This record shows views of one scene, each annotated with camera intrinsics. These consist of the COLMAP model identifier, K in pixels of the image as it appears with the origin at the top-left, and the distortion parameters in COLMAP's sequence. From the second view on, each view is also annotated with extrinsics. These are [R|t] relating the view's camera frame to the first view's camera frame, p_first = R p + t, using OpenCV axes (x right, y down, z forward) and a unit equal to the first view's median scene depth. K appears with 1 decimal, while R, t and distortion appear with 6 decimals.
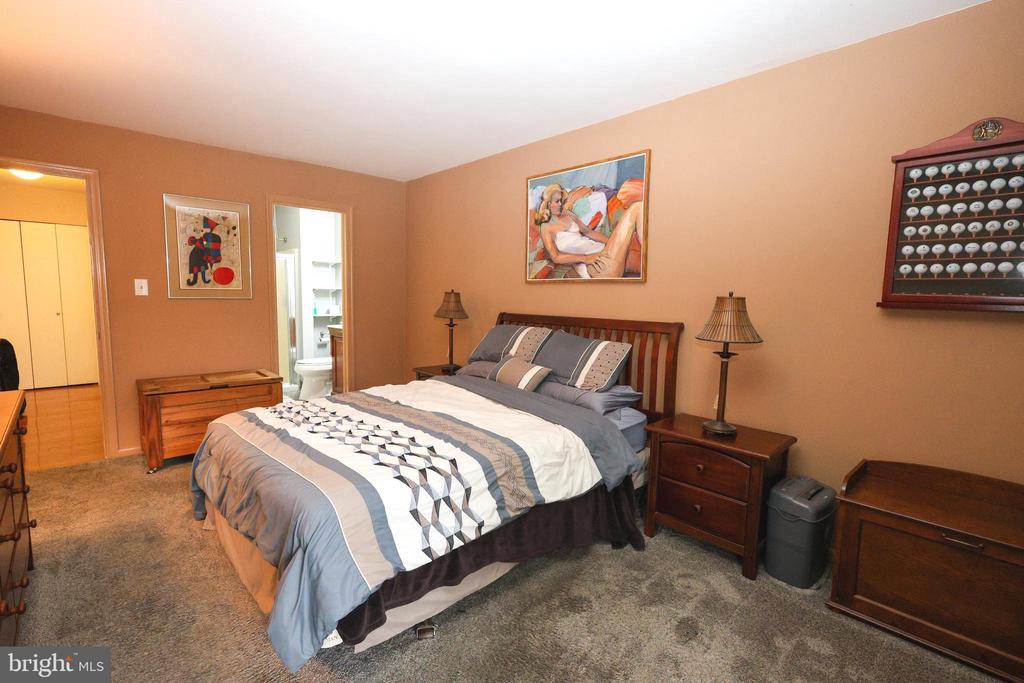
lens RADIAL K [[489.4, 0, 509.1], [0, 489.4, 337.4], [0, 0, 1]] dist [-0.000767, -0.000393]
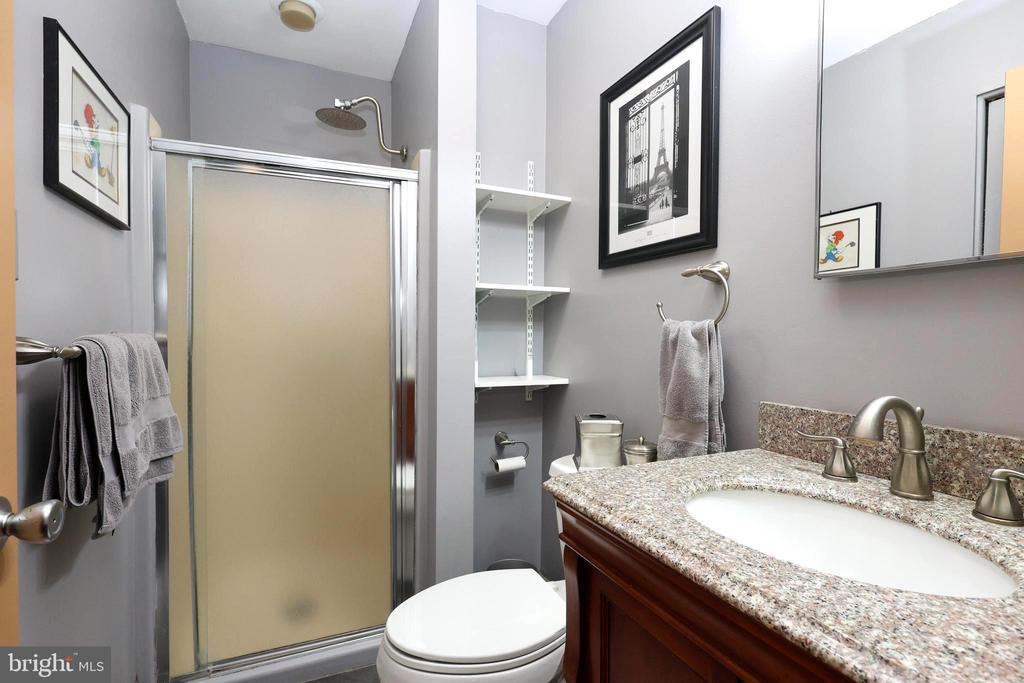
lens RADIAL K [[489.4, 0, 509.1], [0, 489.4, 337.4], [0, 0, 1]] dist [-0.000767, -0.000393]
pose [[0.941748, -0.008470, -0.336211, -0.284199], [-0.021175, 0.996206, -0.084409, -0.041891], [0.335651, 0.086611, 0.937996, 0.739200]]
